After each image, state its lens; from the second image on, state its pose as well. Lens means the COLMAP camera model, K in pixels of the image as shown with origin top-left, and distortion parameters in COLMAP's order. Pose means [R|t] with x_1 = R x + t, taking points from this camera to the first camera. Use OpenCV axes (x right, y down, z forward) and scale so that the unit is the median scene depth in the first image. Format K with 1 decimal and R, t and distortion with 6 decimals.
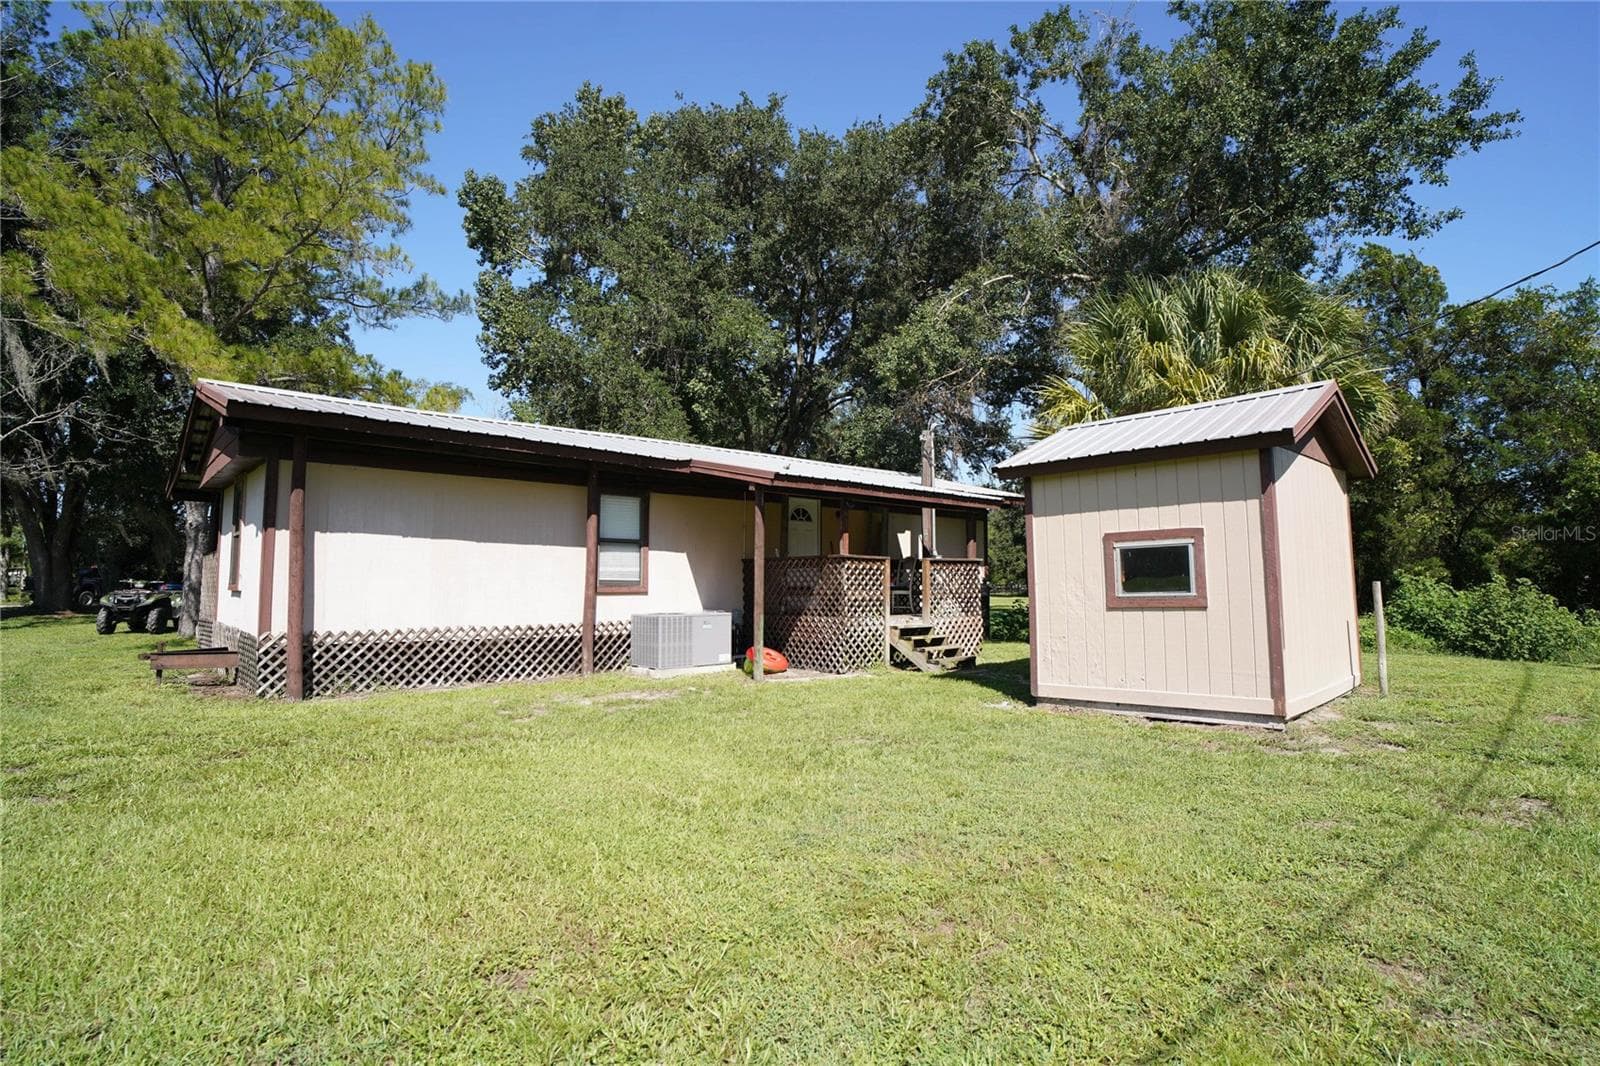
lens RADIAL K [[827.0, 0, 809.3], [0, 827.0, 528.5], [0, 0, 1]] dist [-0.061270, 0.030364]
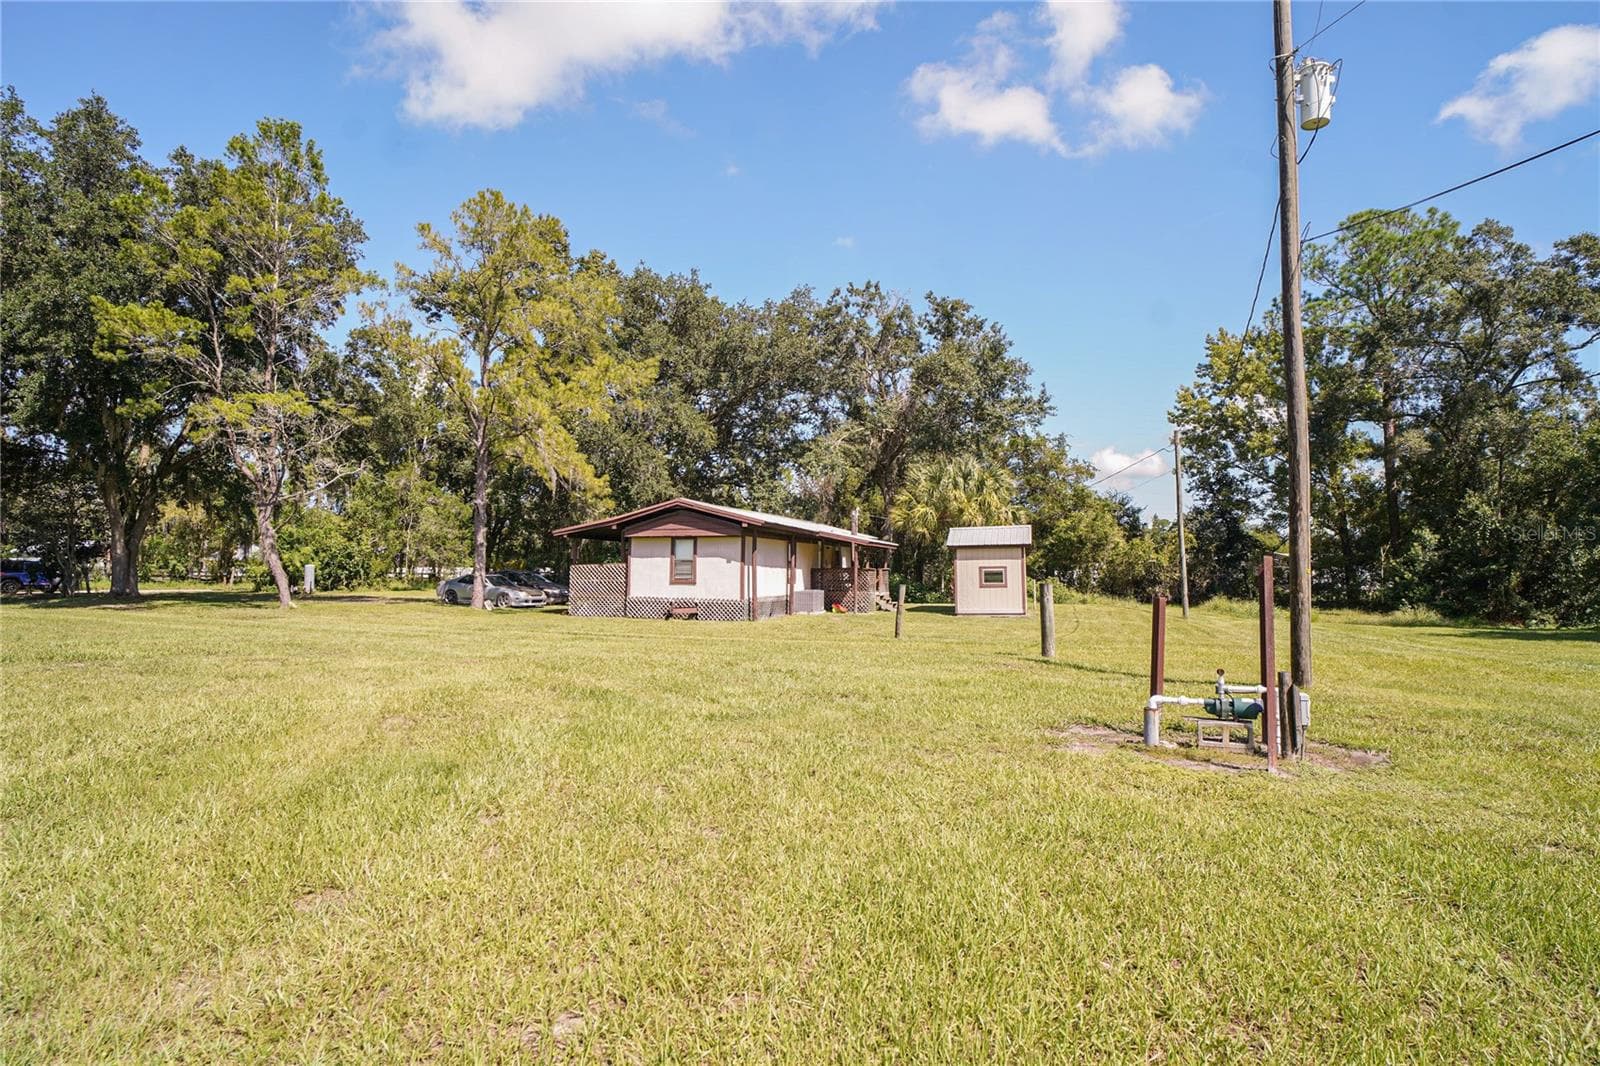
lens RADIAL K [[827.0, 0, 809.3], [0, 827.0, 528.5], [0, 0, 1]] dist [-0.061270, 0.030364]
pose [[0.870481, 0.020836, 0.491760, -1.434766], [-0.032231, 0.999372, 0.014710, -0.132332], [-0.491145, -0.028654, 0.870606, -1.224131]]
